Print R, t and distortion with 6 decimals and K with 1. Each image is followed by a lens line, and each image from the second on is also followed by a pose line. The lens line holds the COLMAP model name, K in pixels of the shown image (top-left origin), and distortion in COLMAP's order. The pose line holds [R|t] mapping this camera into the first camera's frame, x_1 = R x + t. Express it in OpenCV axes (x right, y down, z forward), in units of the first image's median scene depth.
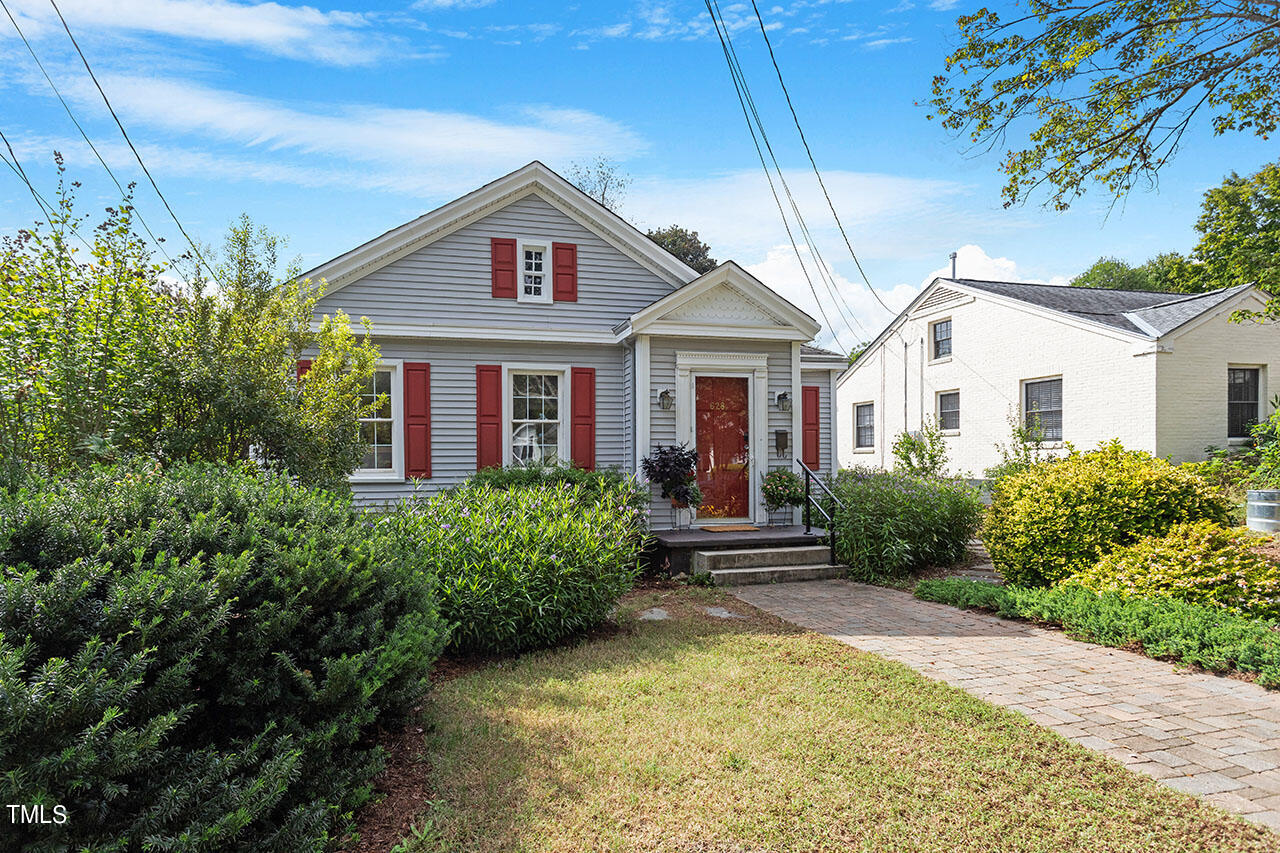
lens RADIAL K [[626.3, 0, 594.0], [0, 626.3, 466.7], [0, 0, 1]] dist [0.004564, 0.001272]
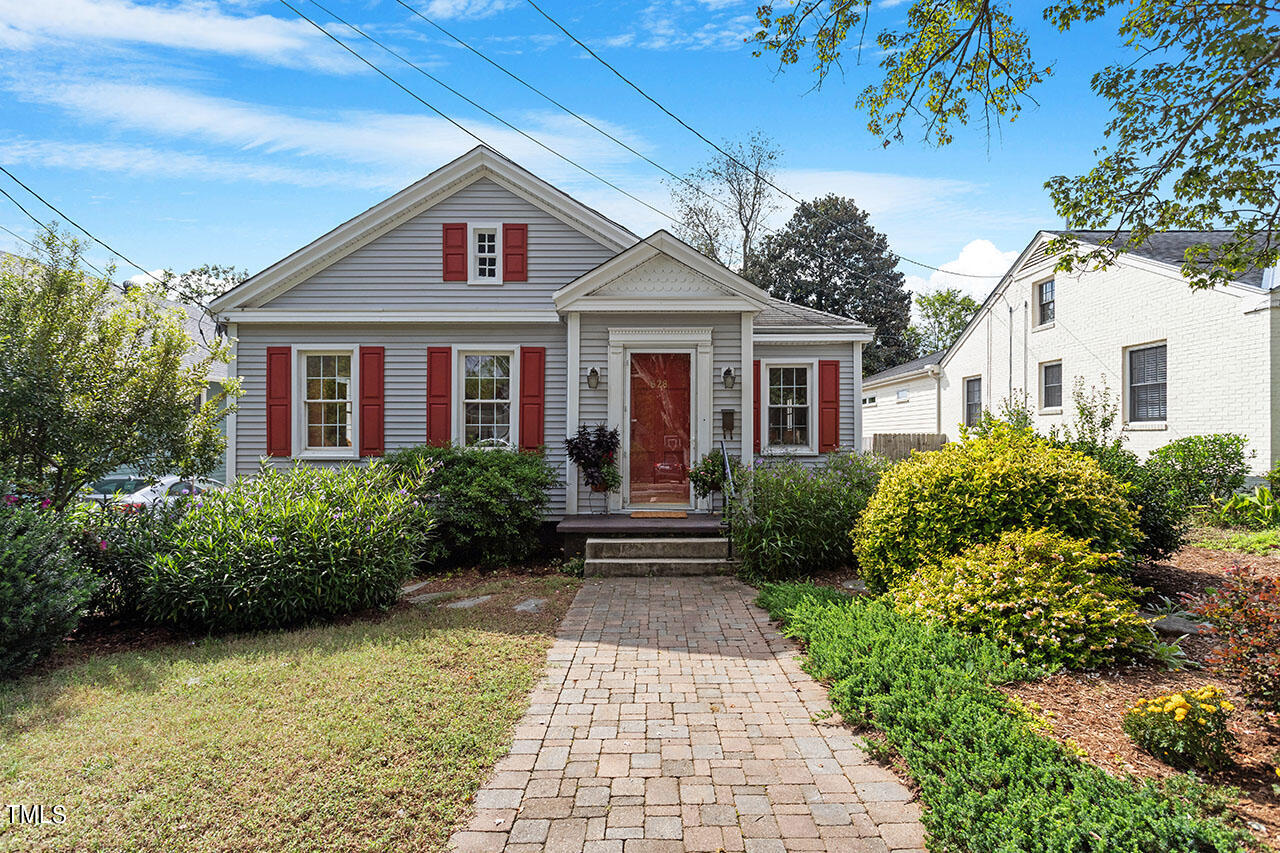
lens RADIAL K [[626.3, 0, 643.7], [0, 626.3, 426.1], [0, 0, 1]] dist [0.004564, 0.001272]
pose [[0.973157, 0.003774, -0.230112, 0.394433], [-0.010533, 0.999548, -0.028152, -0.006921], [0.229902, 0.029820, 0.972757, 0.081449]]
